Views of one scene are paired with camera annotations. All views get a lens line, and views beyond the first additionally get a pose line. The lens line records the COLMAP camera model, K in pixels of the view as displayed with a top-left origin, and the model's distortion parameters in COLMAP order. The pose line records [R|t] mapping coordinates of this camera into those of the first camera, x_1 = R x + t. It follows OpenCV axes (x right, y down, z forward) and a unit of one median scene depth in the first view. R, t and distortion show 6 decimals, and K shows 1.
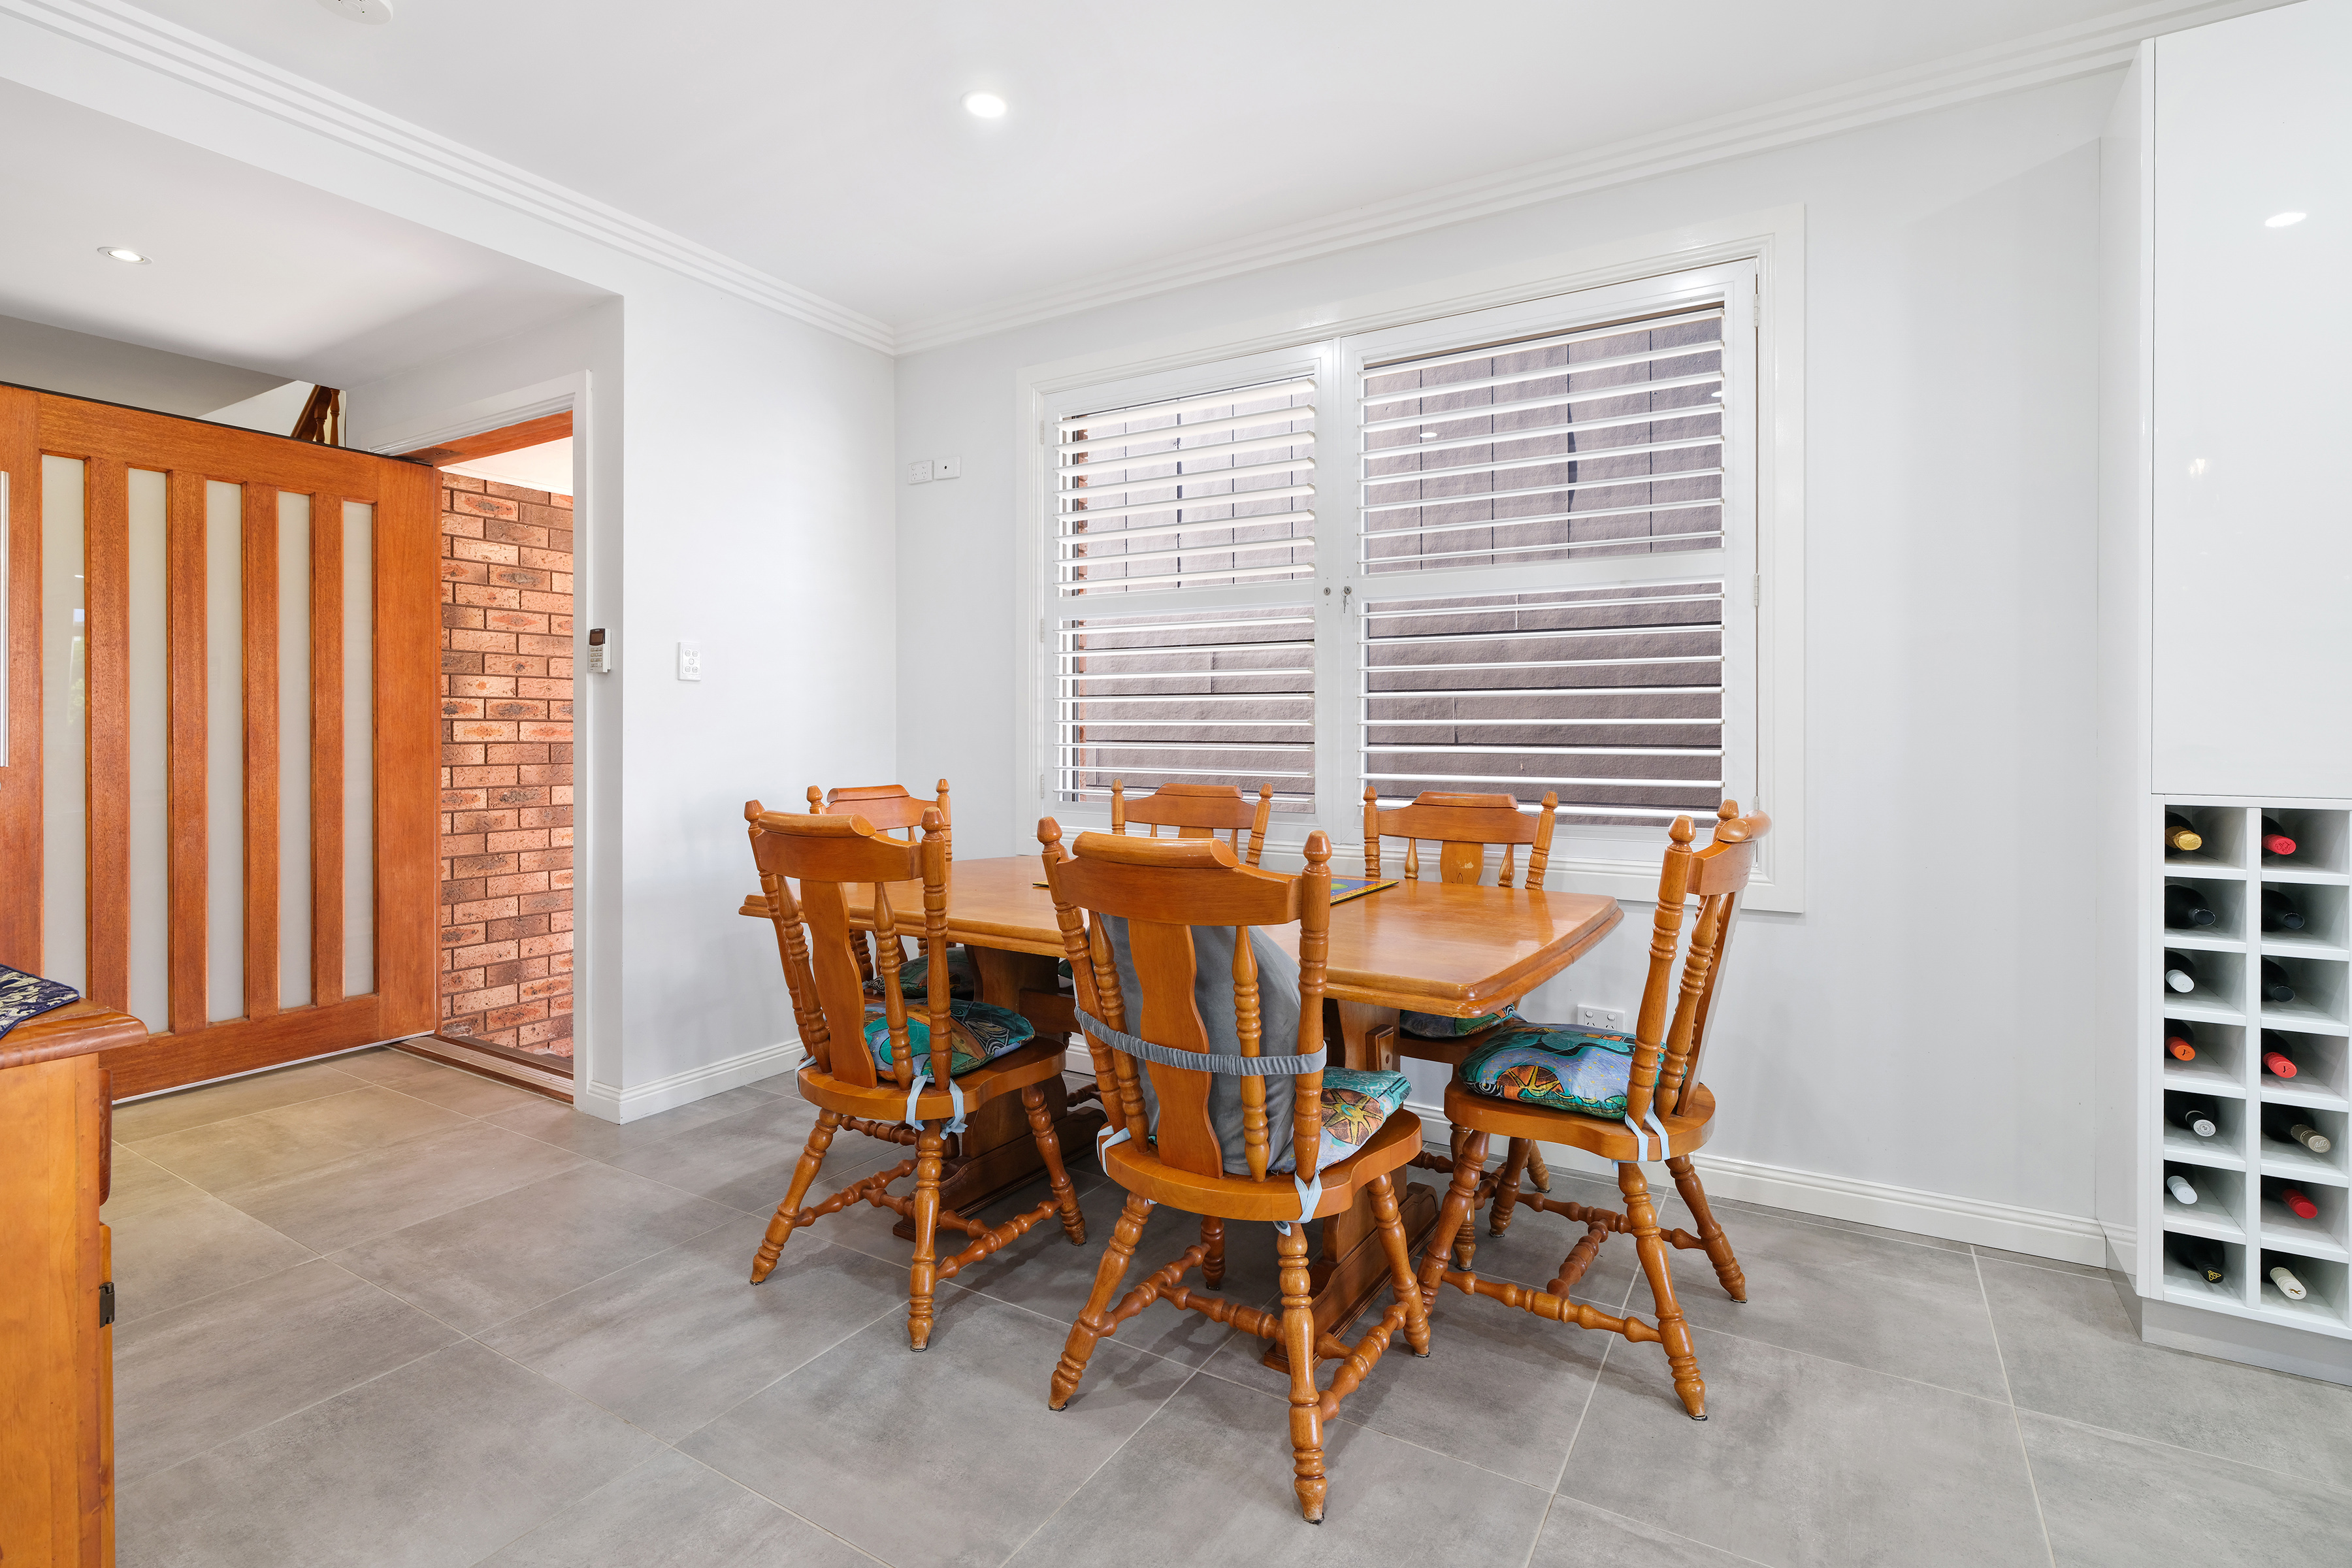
lens RADIAL K [[1082.7, 0, 1172.8], [0, 1082.7, 738.1], [0, 0, 1]] dist [-0.000084, 0.000346]
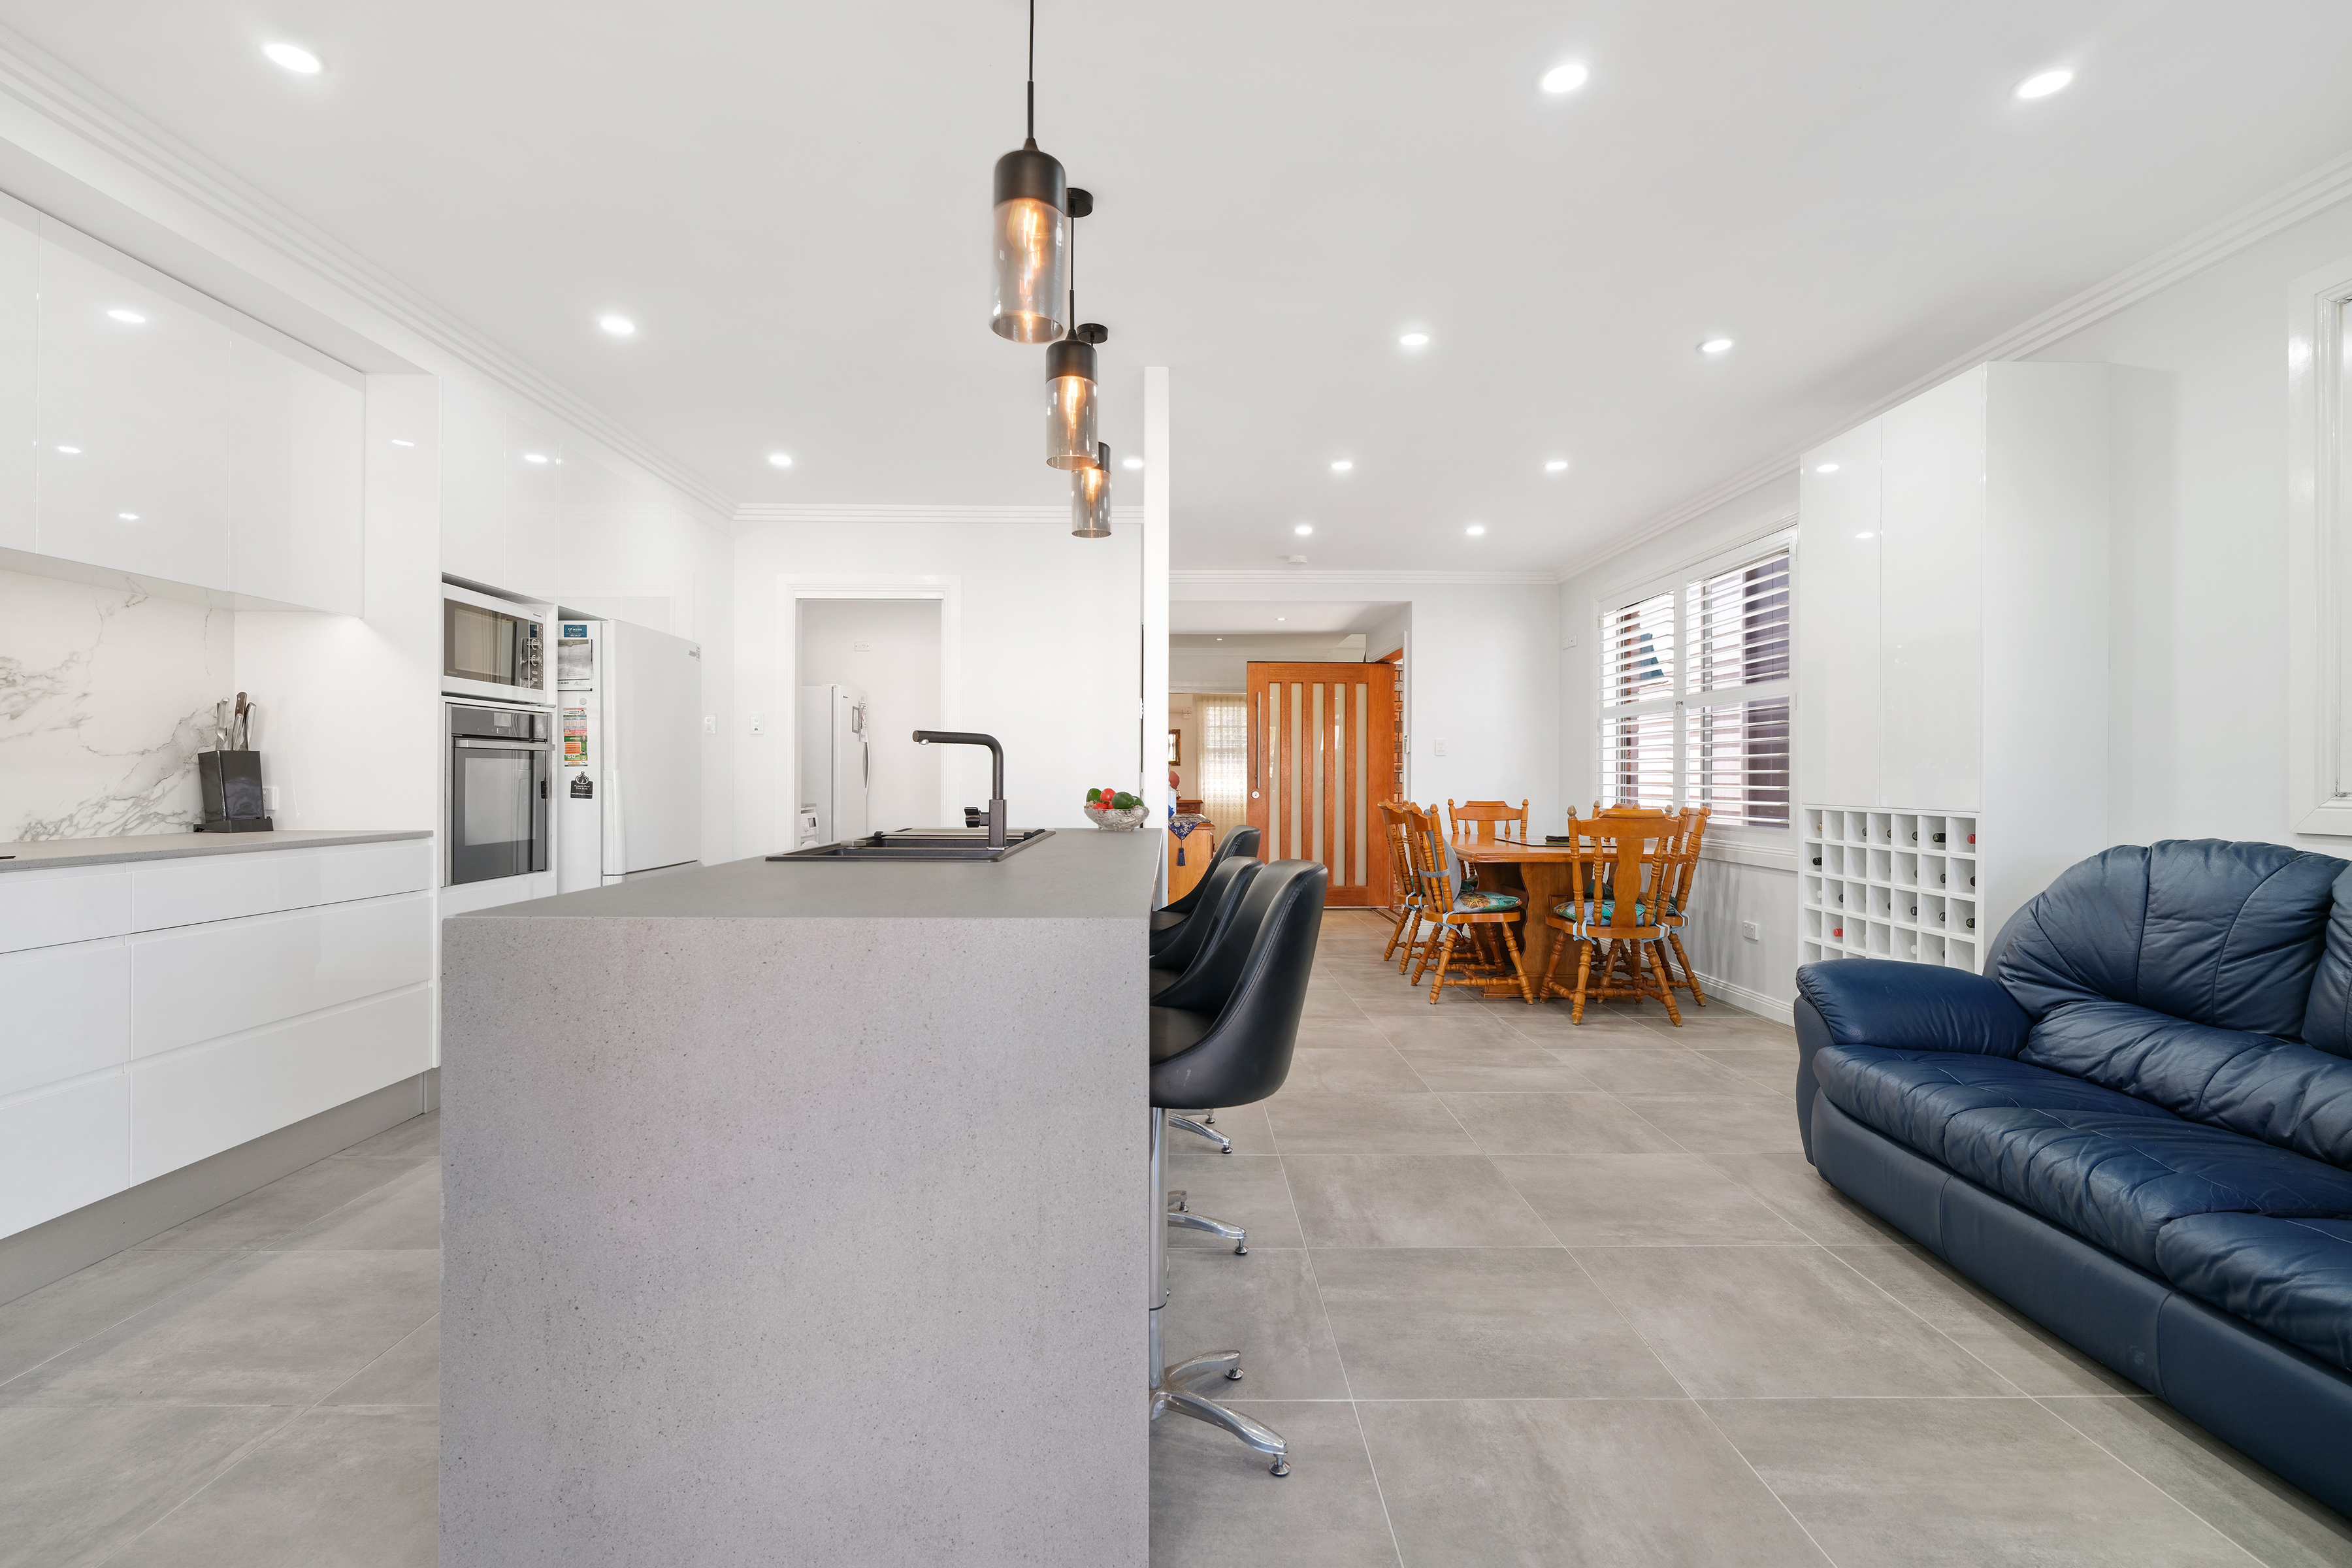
lens RADIAL K [[1058.2, 0, 1176.7], [0, 1058.2, 775.0], [0, 0, 1]] dist [-0.000958, -0.000167]
pose [[0.529135, -0.001953, -0.848535, 1.166451], [-0.007955, 0.999942, -0.007262, 0.010933], [0.848500, 0.010593, 0.529089, -0.681029]]
